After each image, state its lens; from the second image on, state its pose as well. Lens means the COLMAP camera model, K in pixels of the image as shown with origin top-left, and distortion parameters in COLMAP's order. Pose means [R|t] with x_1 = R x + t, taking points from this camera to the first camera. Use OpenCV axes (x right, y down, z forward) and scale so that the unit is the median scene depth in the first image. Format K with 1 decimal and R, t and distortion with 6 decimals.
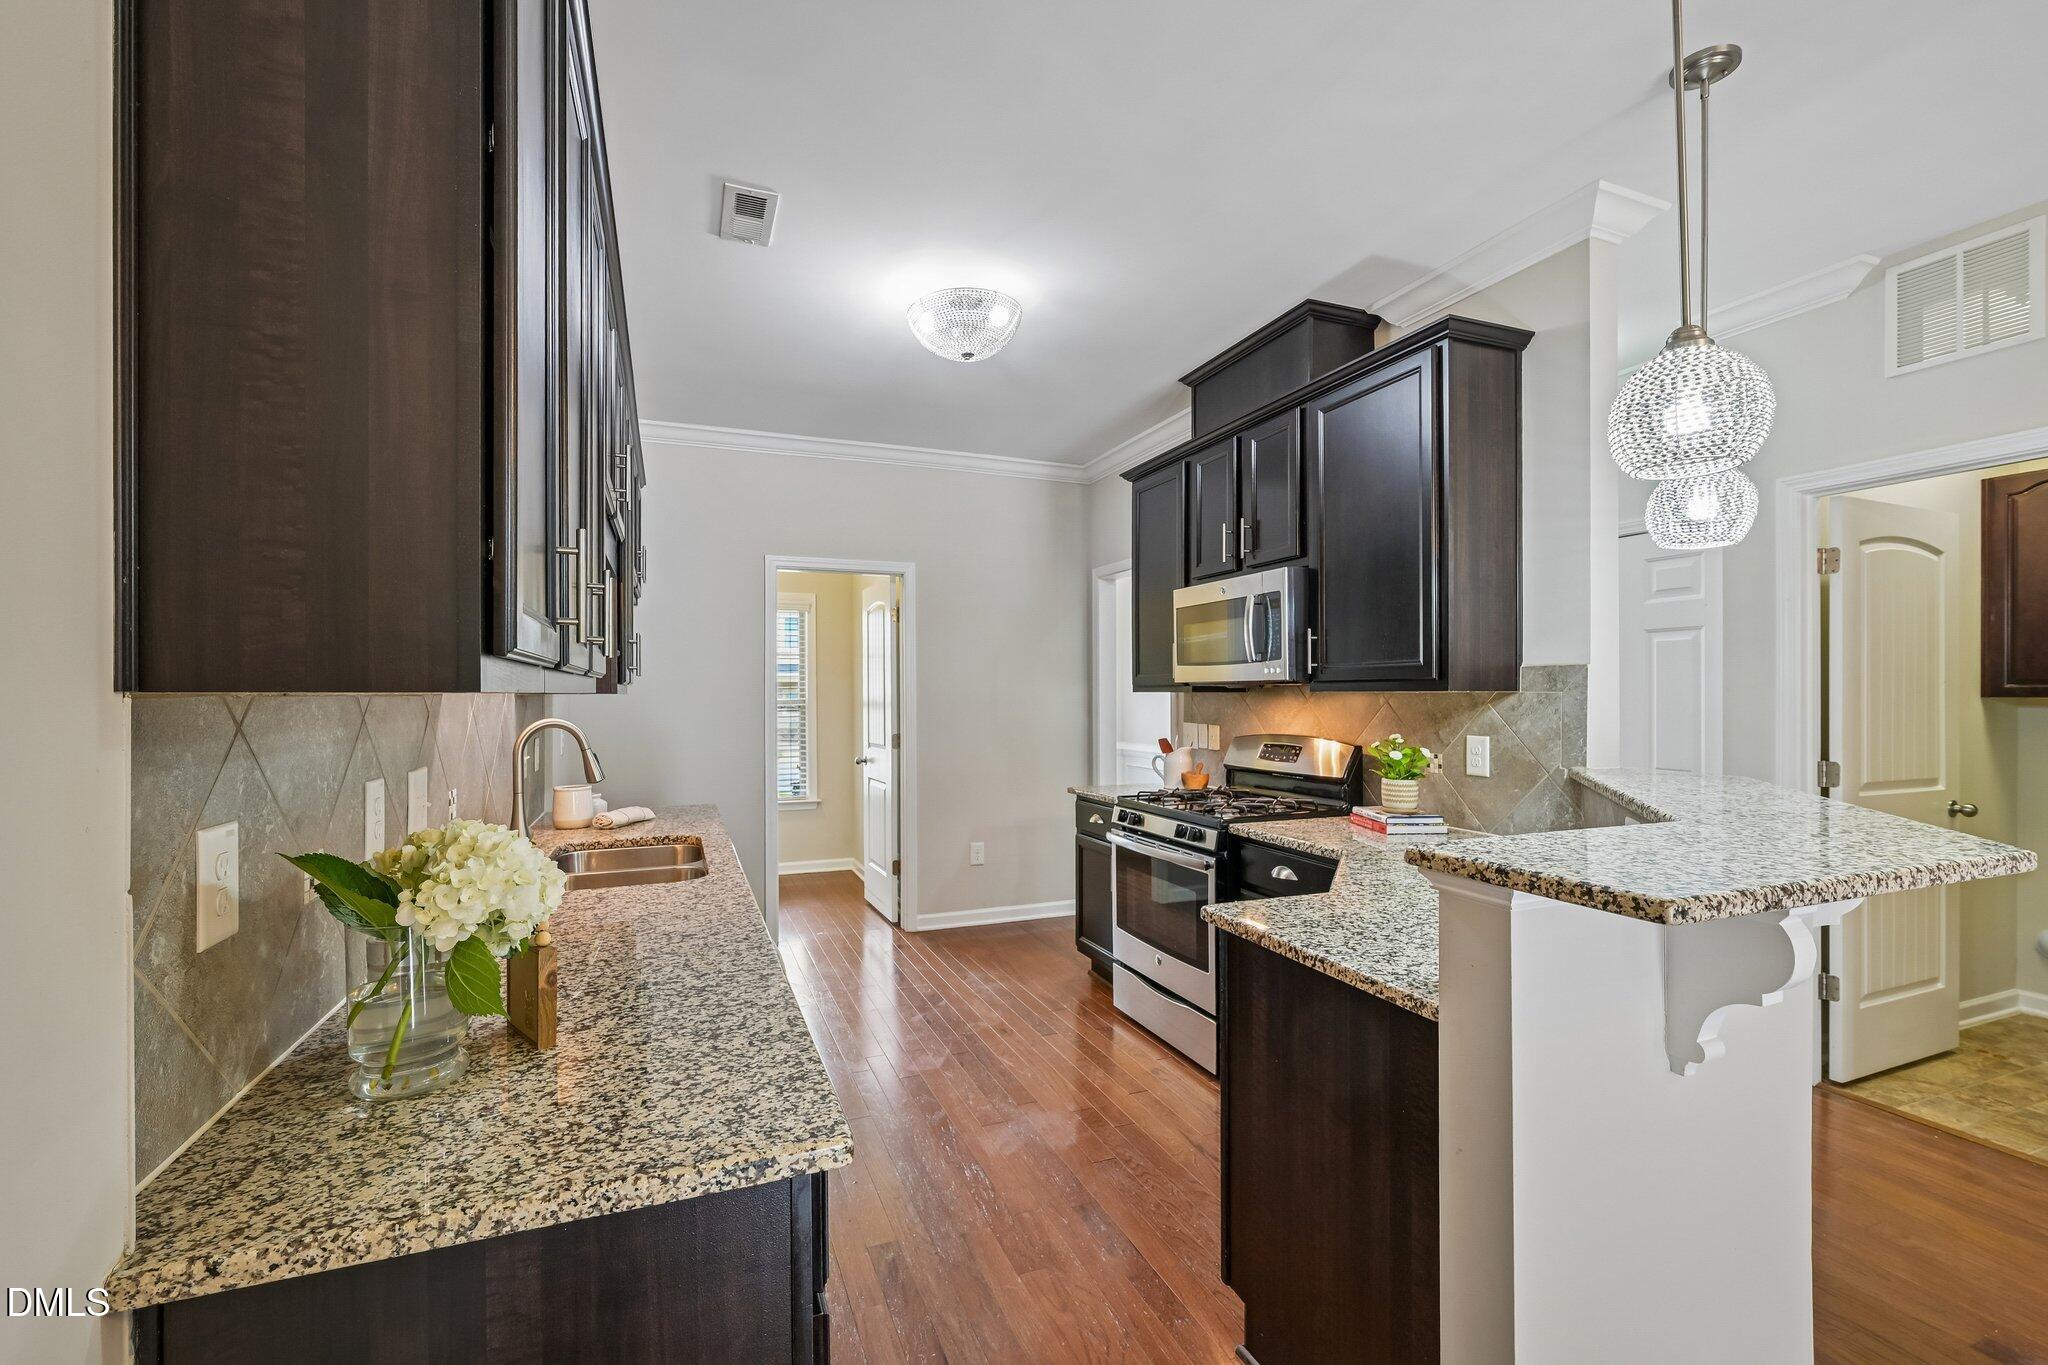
lens RADIAL K [[824.6, 0, 1025.6], [0, 824.6, 693.2], [0, 0, 1]] dist [-0.000953, -0.000033]
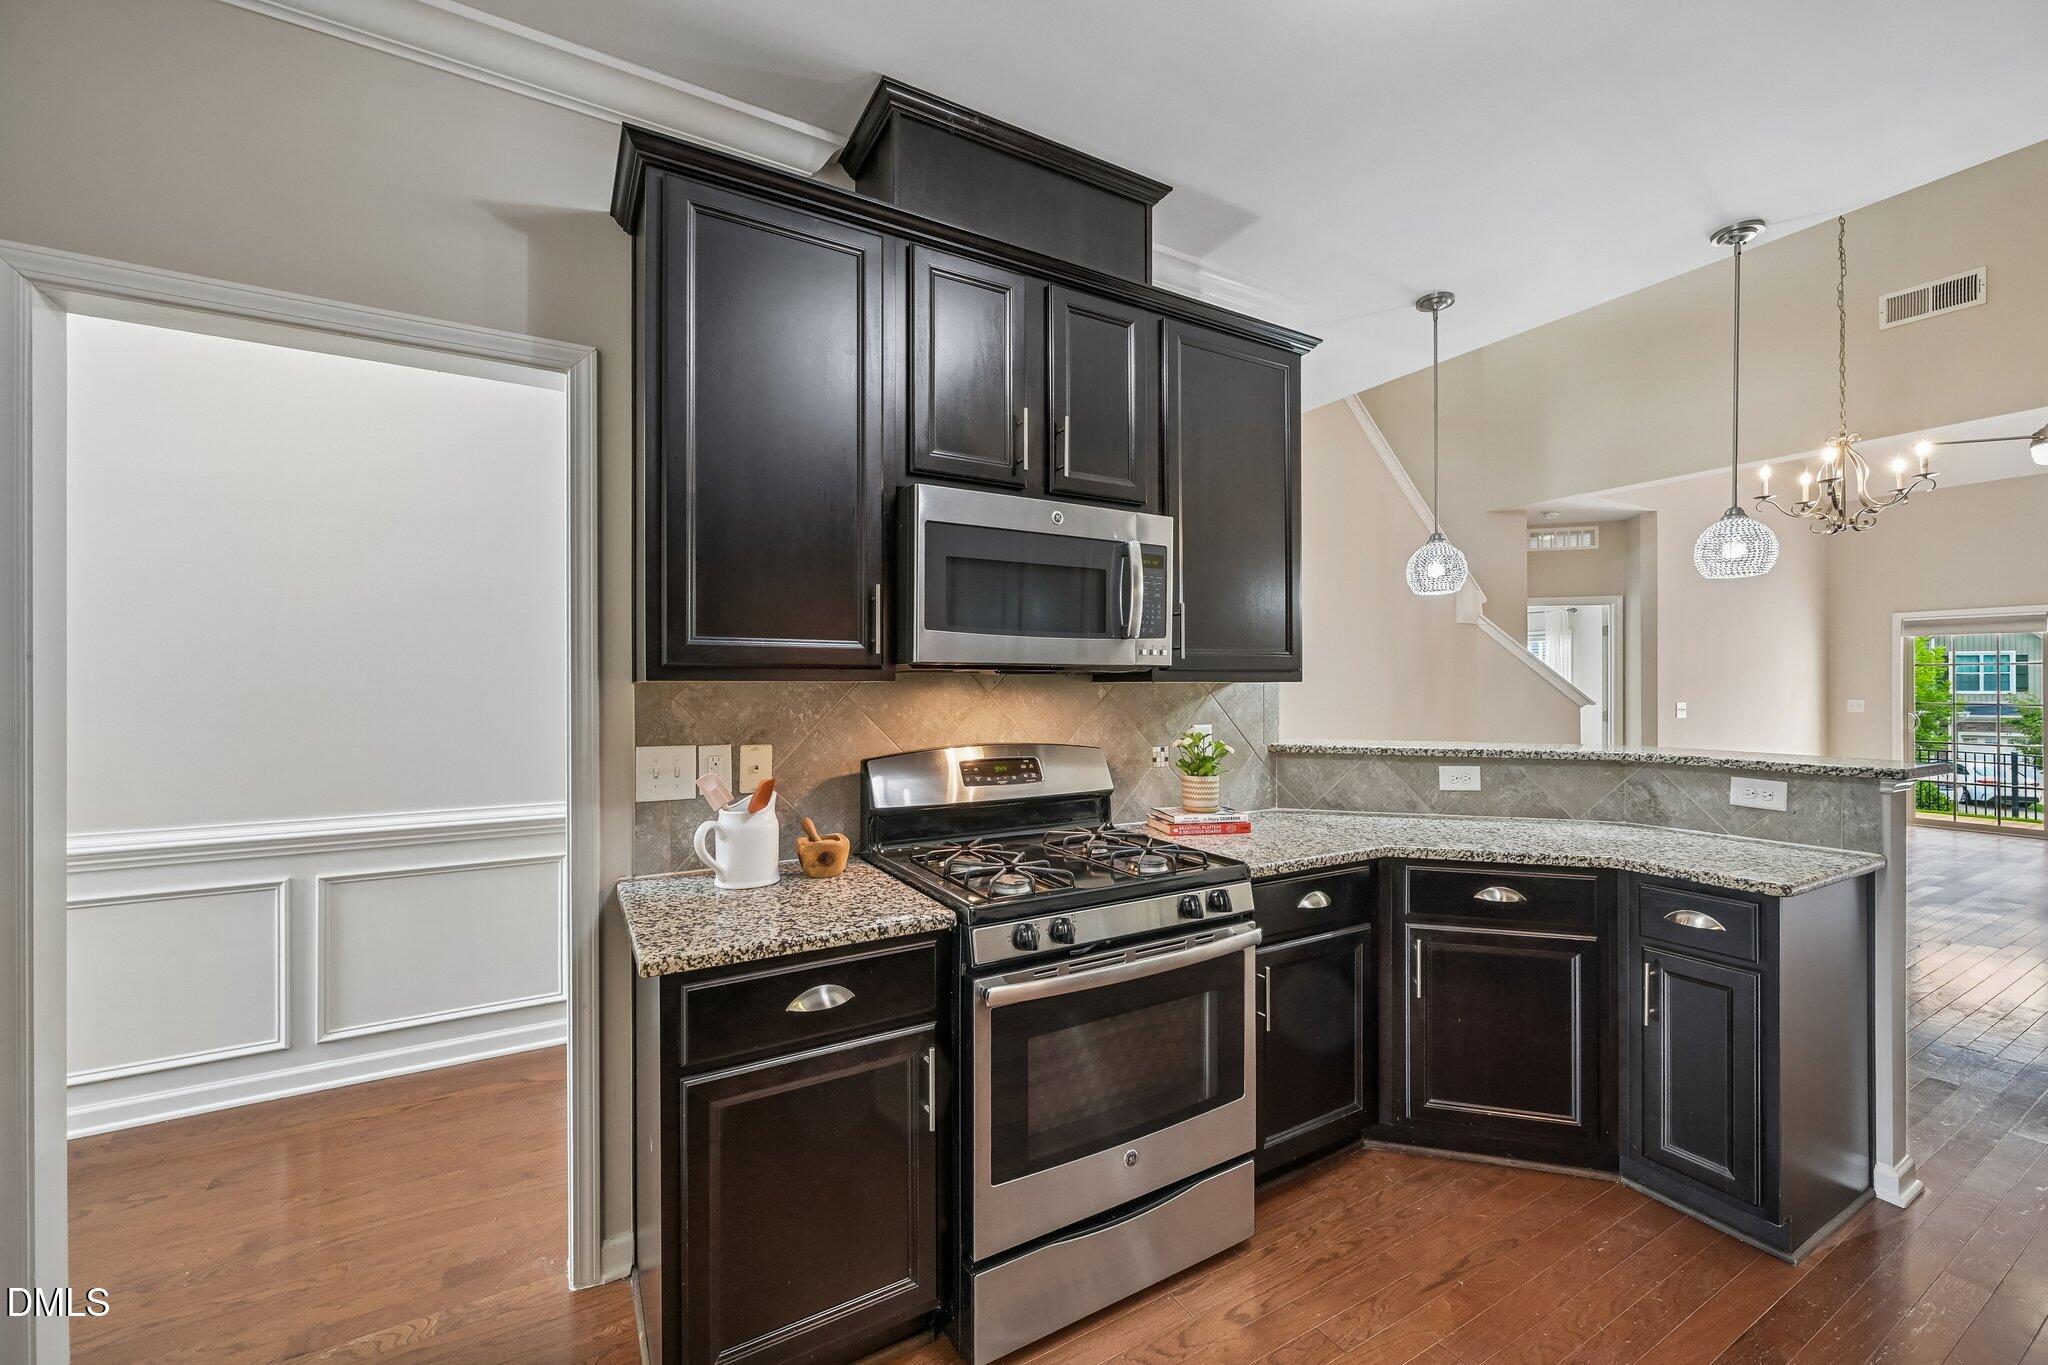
lens RADIAL K [[803.5, 0, 1021.0], [0, 803.5, 676.6], [0, 0, 1]] dist [-0.000595, -0.000013]
pose [[-0.118381, 0.013343, 0.992879, -0.420631], [-0.001574, 0.999906, -0.013625, 0.004235], [-0.992967, -0.003175, -0.118349, 1.278466]]
